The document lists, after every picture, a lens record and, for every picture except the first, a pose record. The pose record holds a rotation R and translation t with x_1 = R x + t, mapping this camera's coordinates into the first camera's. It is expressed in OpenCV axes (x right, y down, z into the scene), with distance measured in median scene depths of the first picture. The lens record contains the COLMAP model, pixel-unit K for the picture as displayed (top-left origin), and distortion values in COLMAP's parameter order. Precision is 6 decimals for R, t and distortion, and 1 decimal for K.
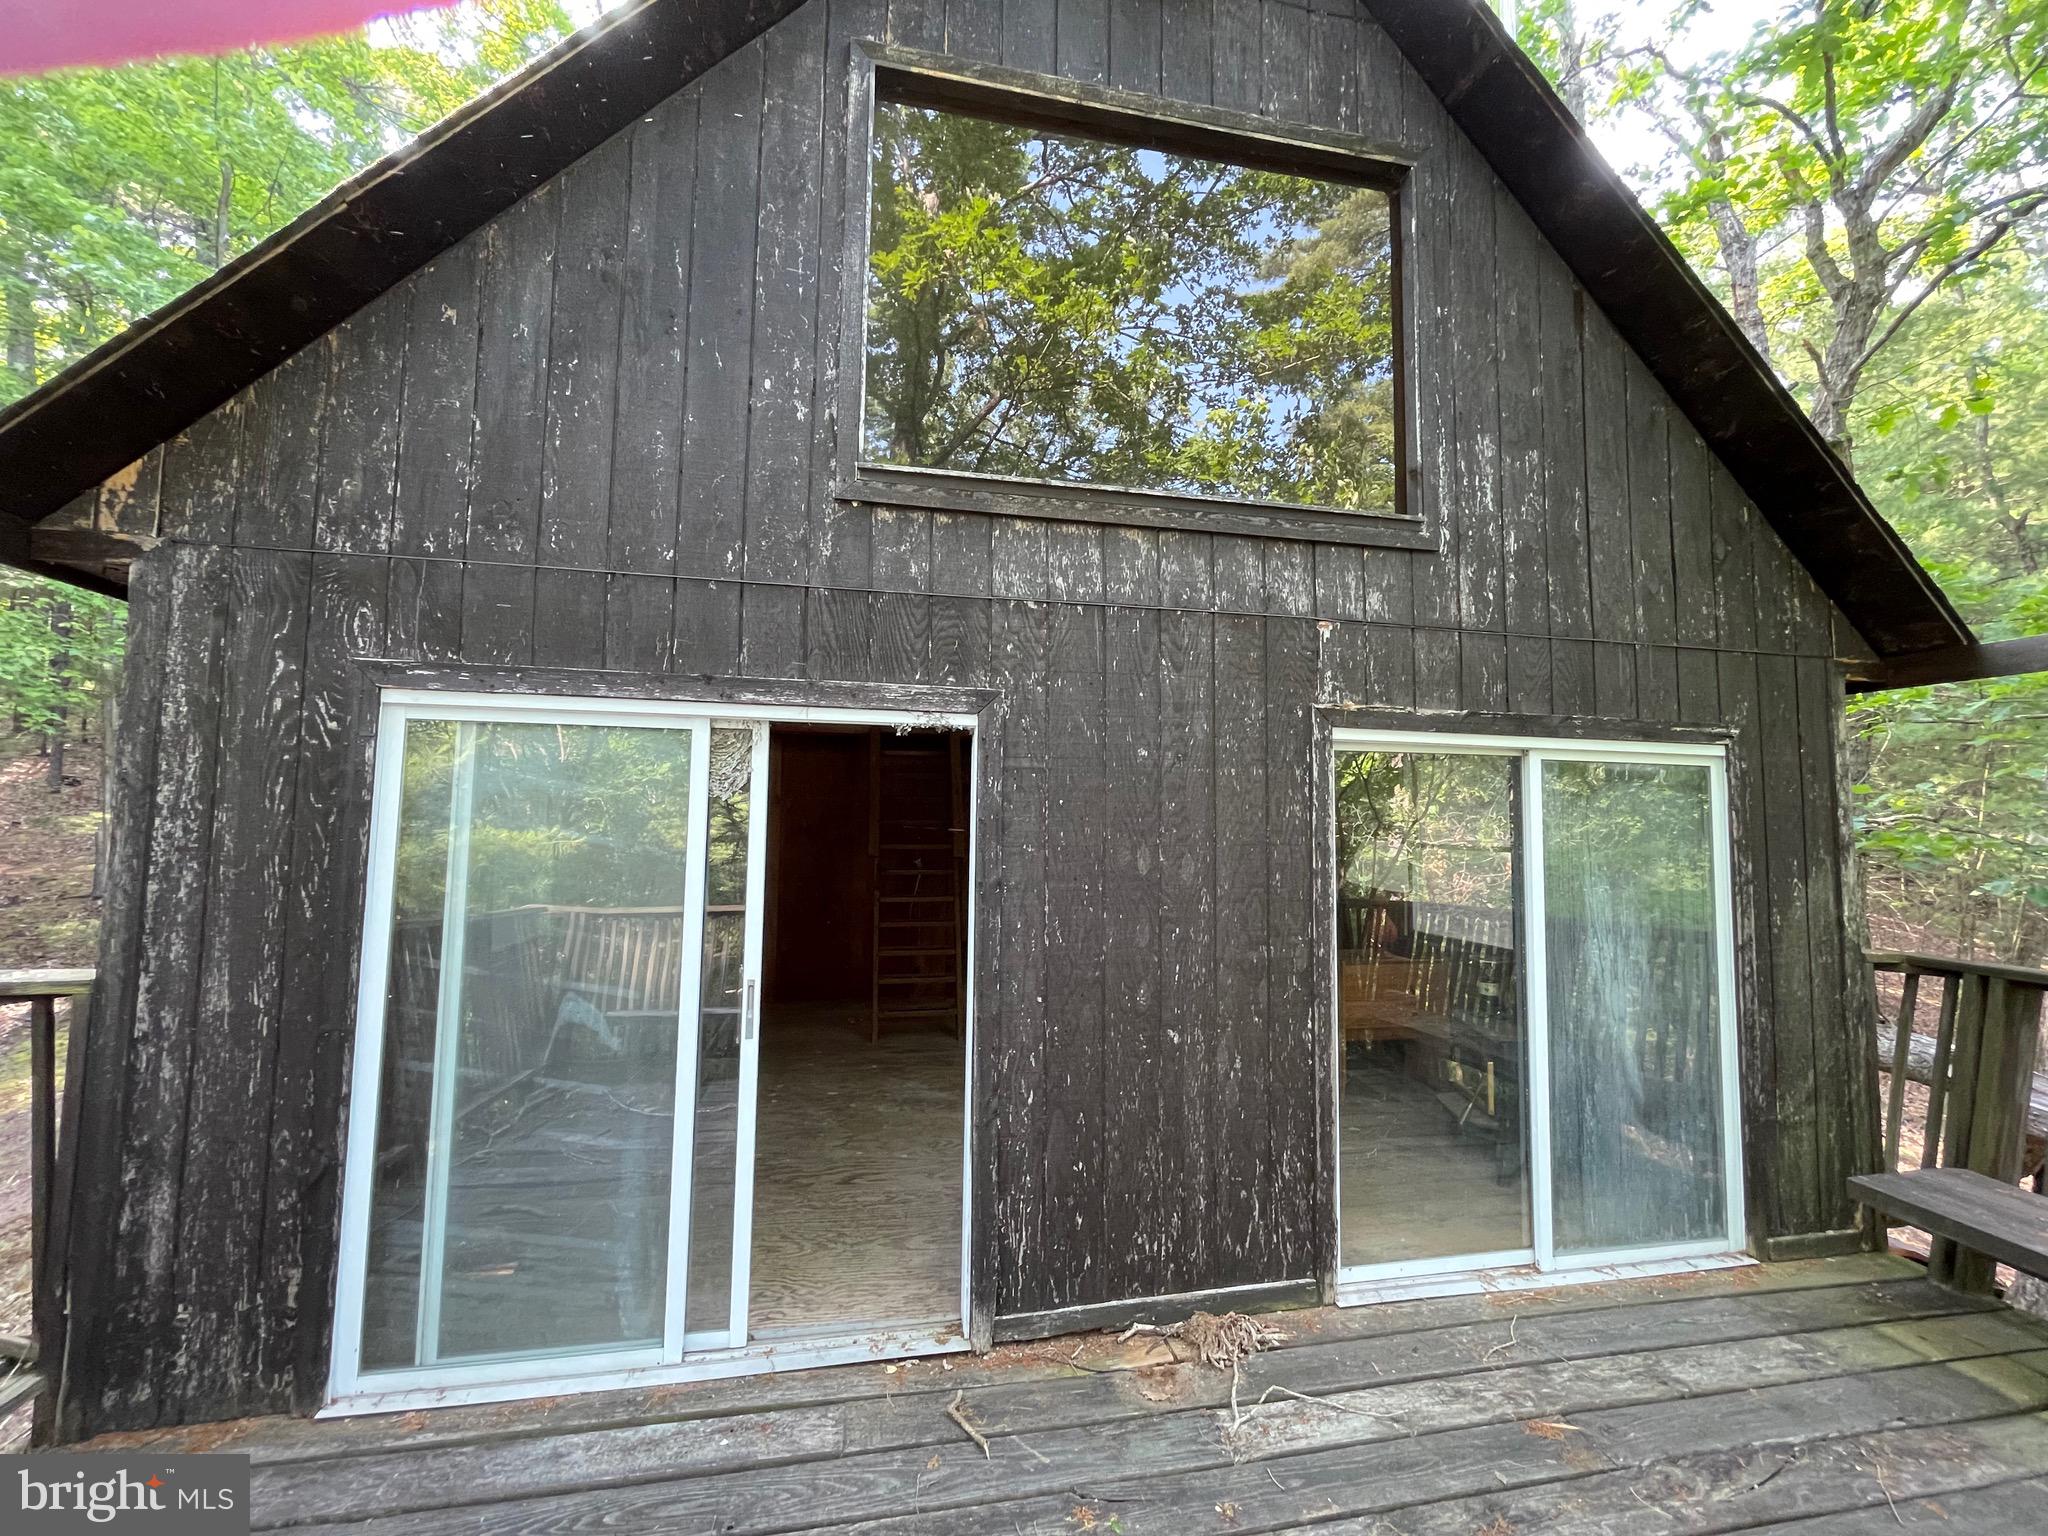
lens RADIAL K [[827.5, 0, 1025.1], [0, 827.5, 769.1], [0, 0, 1]] dist [-0.001794, -0.000483]
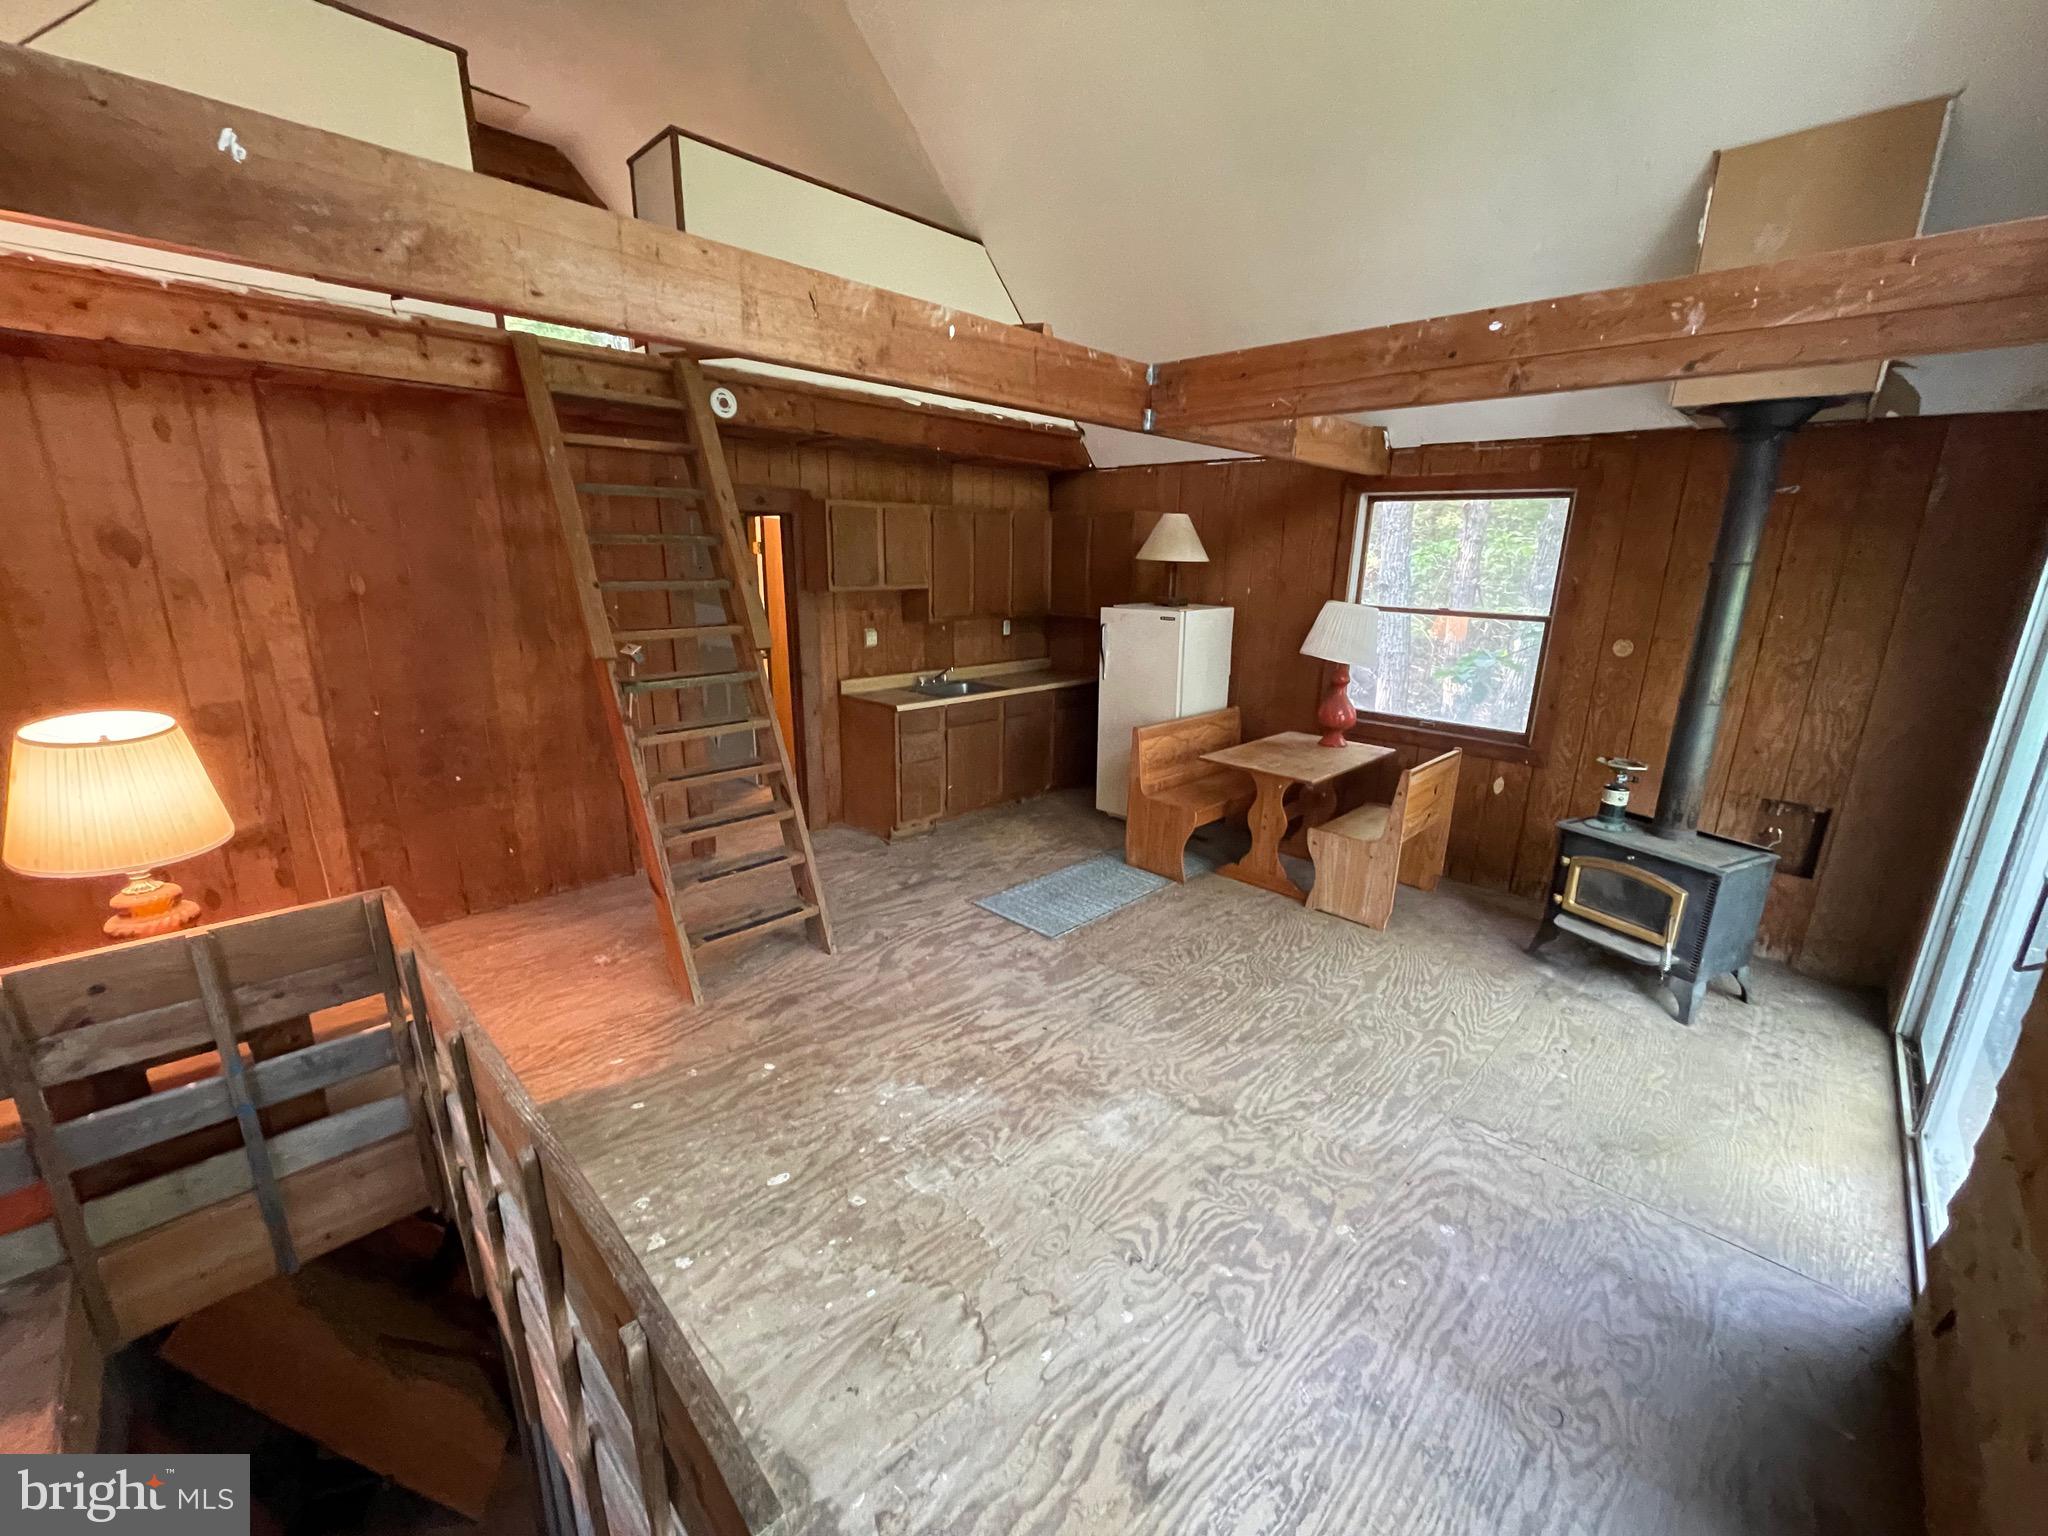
lens RADIAL K [[827.5, 0, 1025.1], [0, 827.5, 769.1], [0, 0, 1]] dist [-0.001794, -0.000483]
pose [[0.826495, -0.146880, 0.543445, -0.534811], [-0.041734, 0.946718, 0.319347, -0.007616], [-0.561395, -0.286619, 0.776328, 0.940319]]
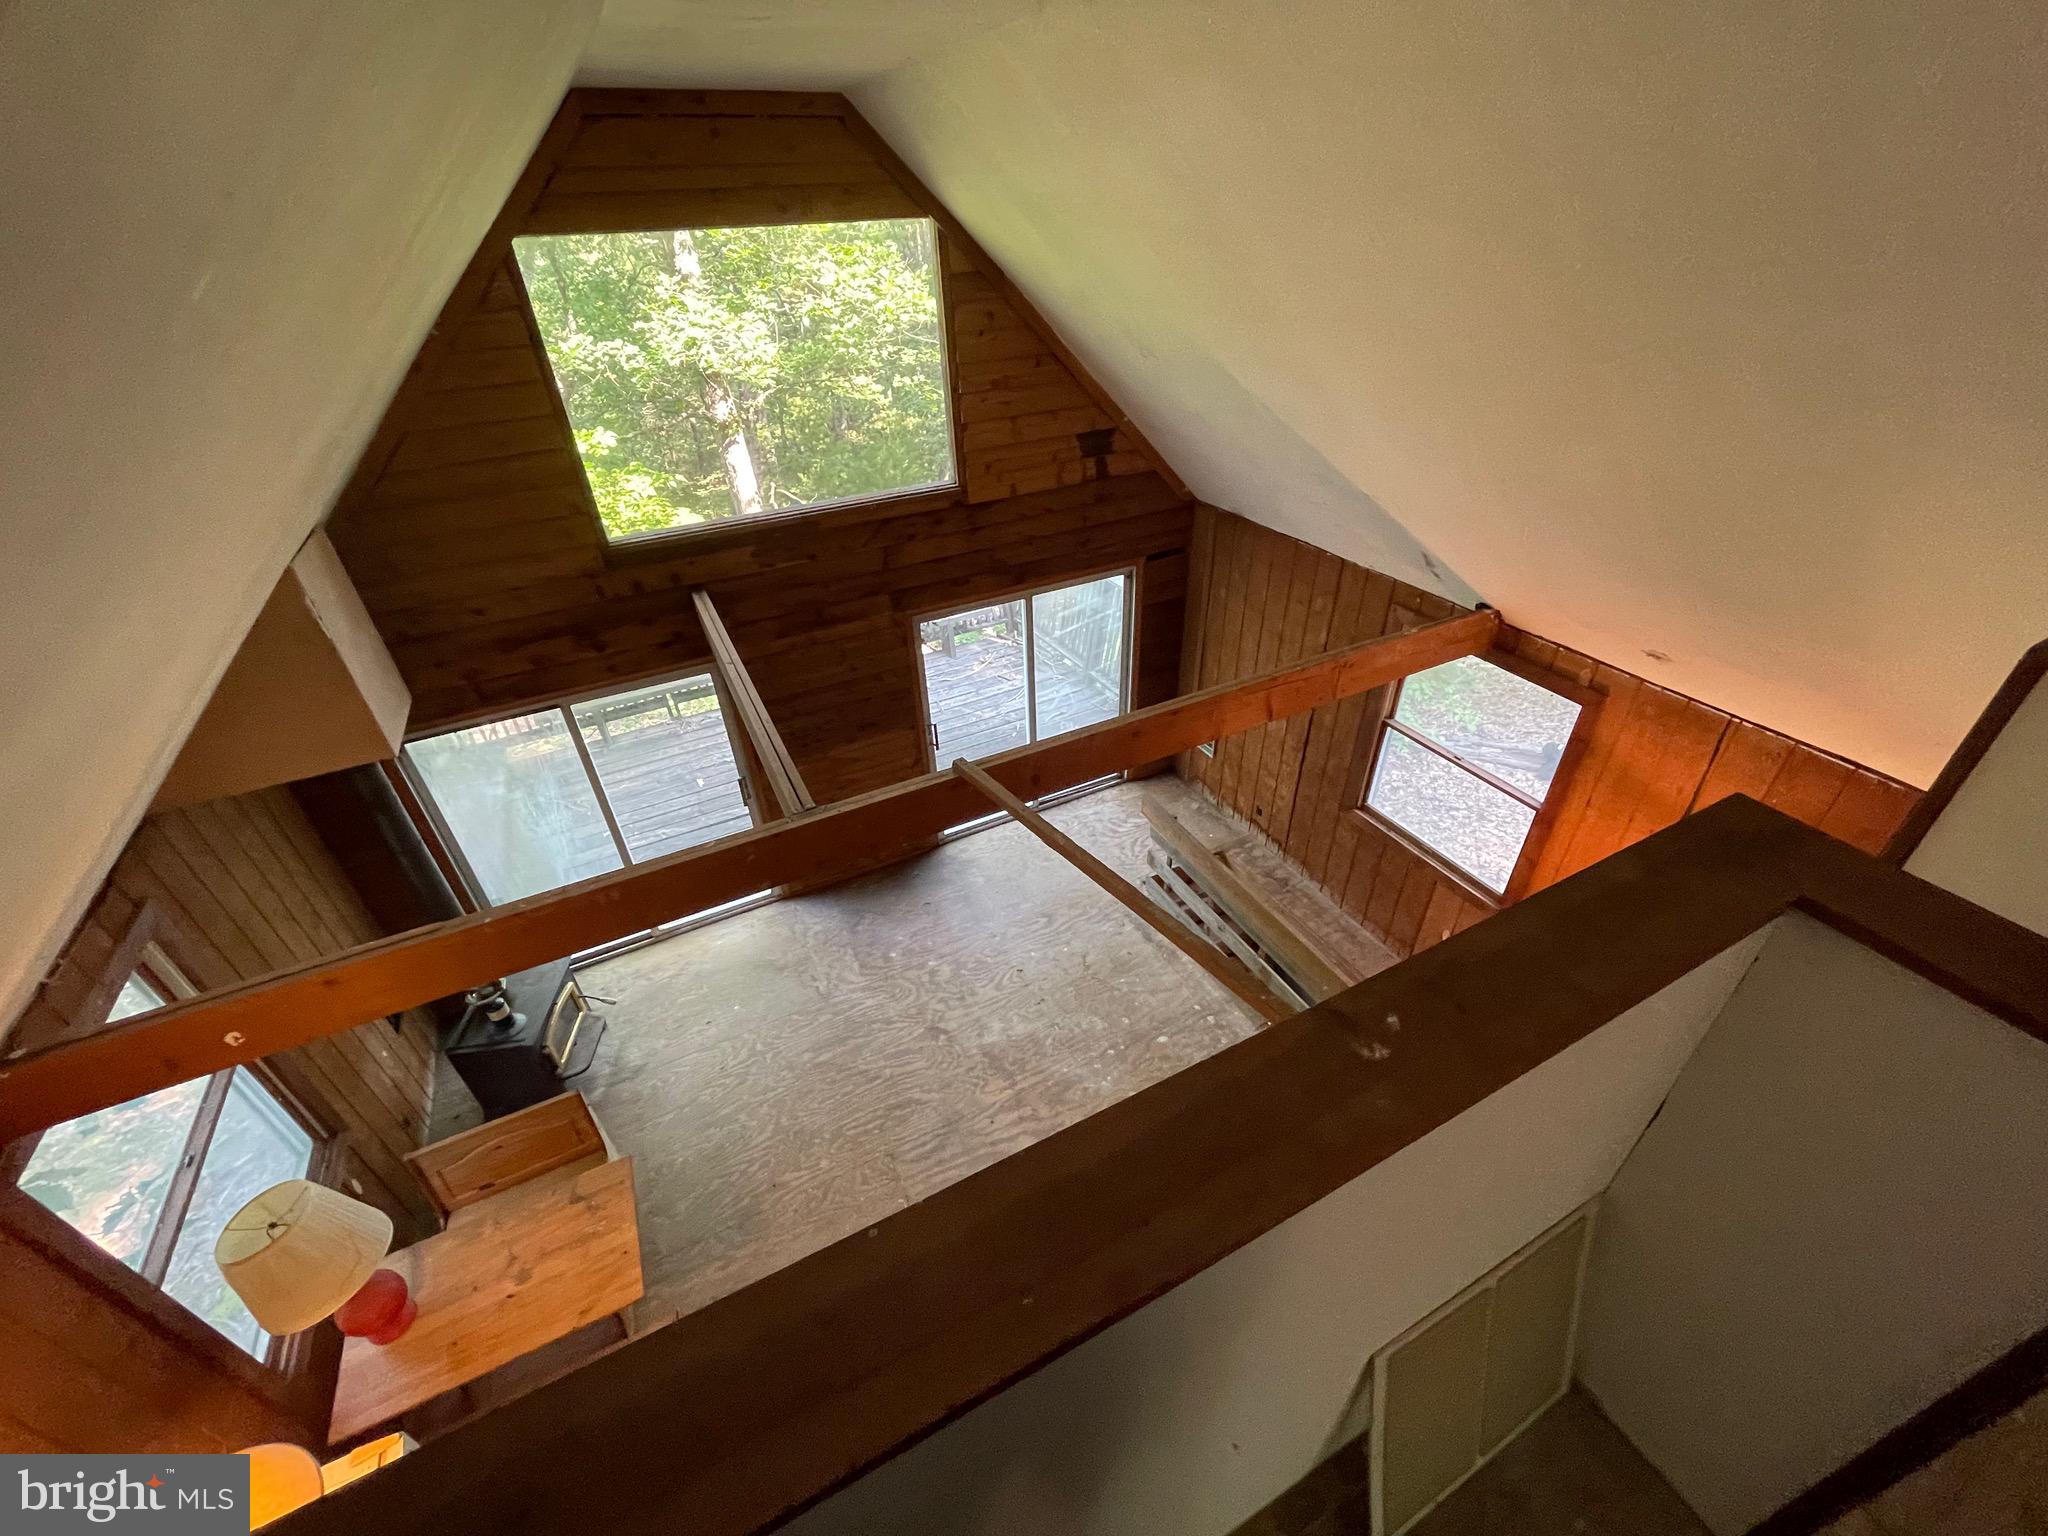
lens RADIAL K [[827.5, 0, 1025.1], [0, 827.5, 769.1], [0, 0, 1]] dist [-0.001794, -0.000483]
pose [[-0.962144, 0.166918, -0.215446, 0.145148], [0.036804, 0.862843, 0.504130, -0.647711], [0.270044, 0.477117, -0.836323, 2.559698]]
